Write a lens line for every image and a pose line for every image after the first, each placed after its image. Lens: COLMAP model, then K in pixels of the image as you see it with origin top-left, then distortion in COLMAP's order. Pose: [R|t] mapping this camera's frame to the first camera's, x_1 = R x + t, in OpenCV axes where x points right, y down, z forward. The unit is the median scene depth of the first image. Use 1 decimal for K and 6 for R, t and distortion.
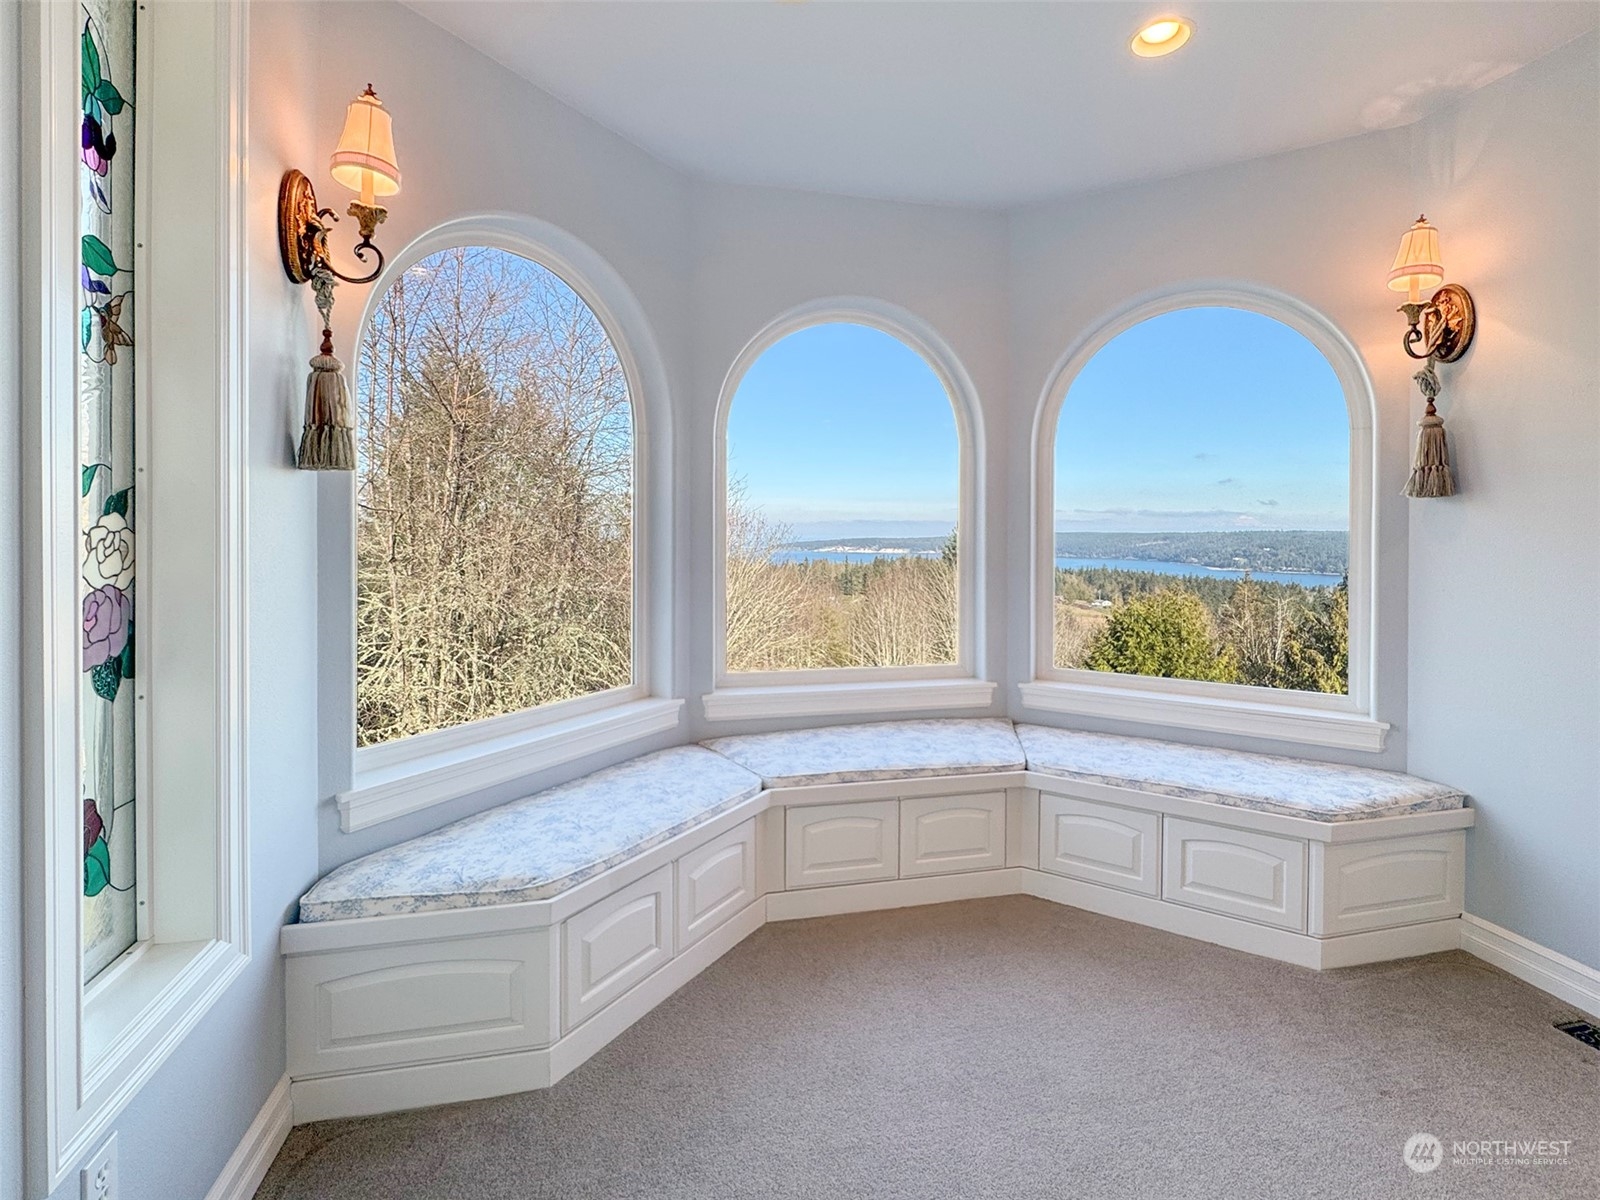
lens RADIAL K [[750.5, 0, 800.2], [0, 750.5, 532.8], [0, 0, 1]] dist [0.012424, 0.000118]
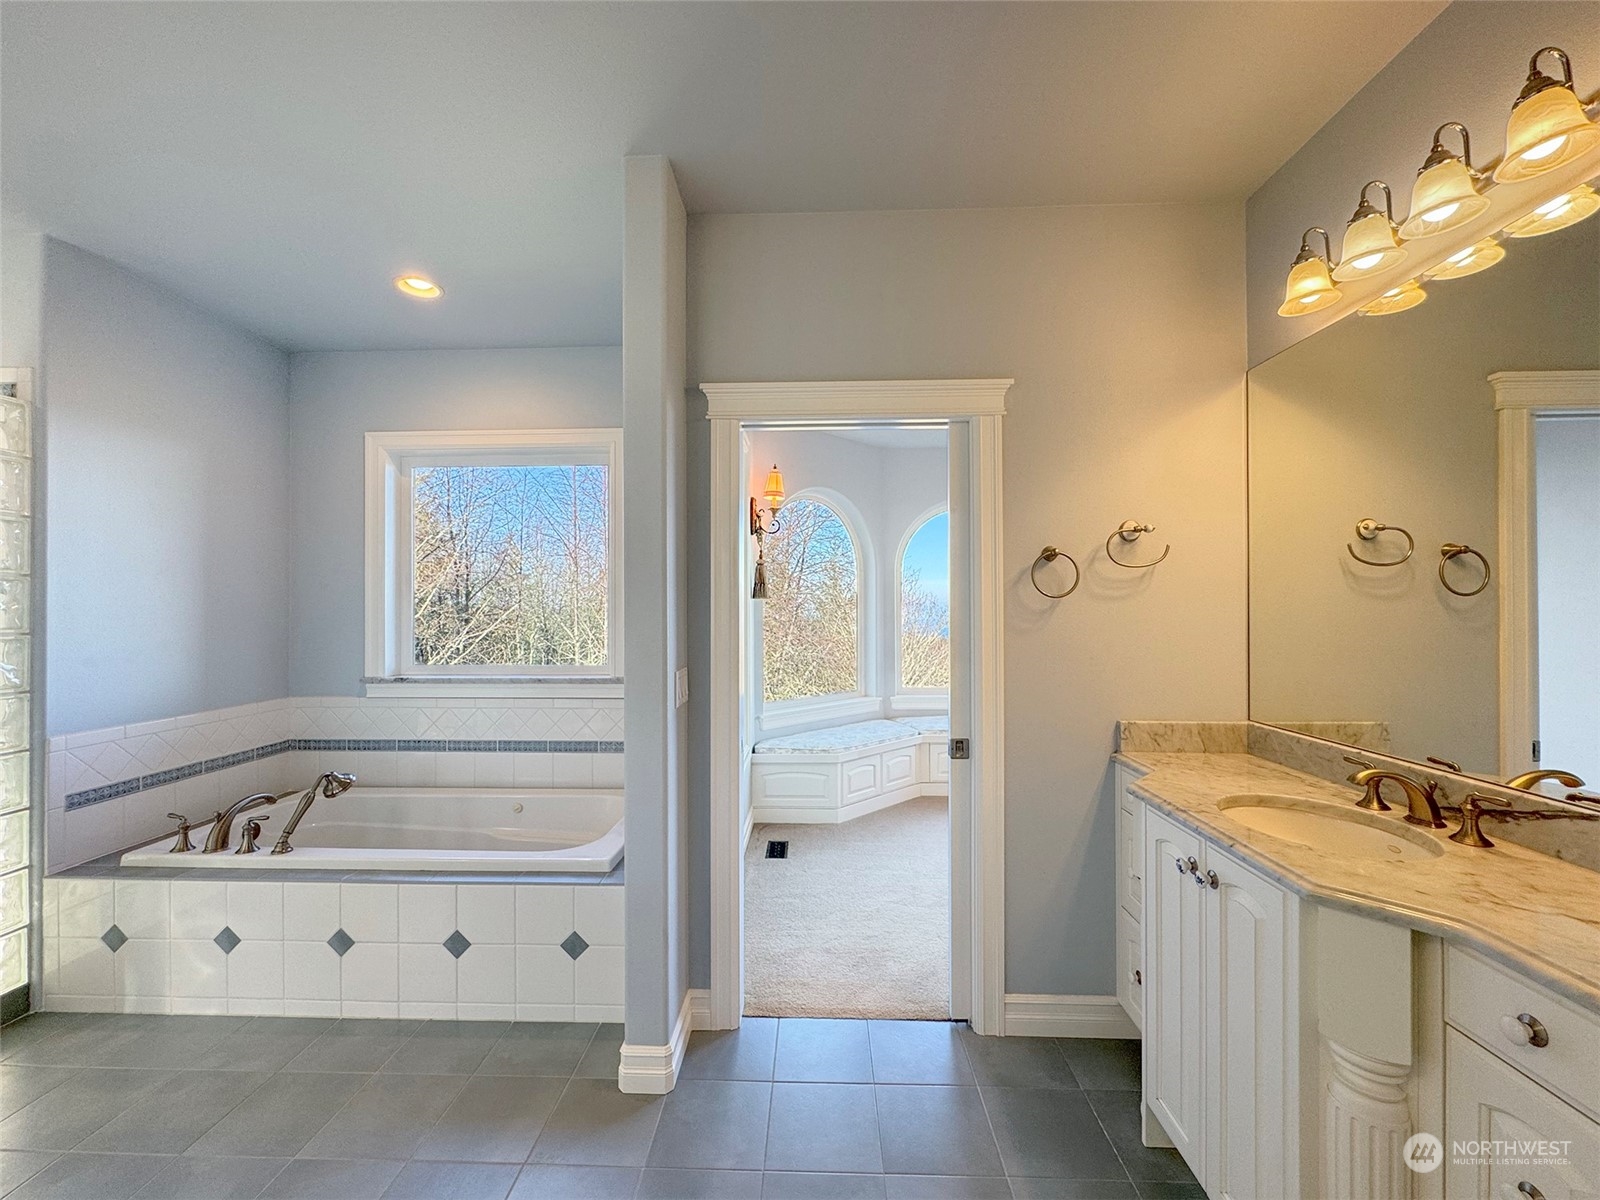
lens RADIAL K [[646.2, 0, 802.2], [0, 646.2, 604.6], [0, 0, 1]] dist [-0.000864, -0.000081]
pose [[0.967662, -0.007892, -0.252129, 0.064502], [0.005157, 0.999921, -0.011506, -0.013793], [0.252199, 0.009834, 0.967625, -0.601035]]
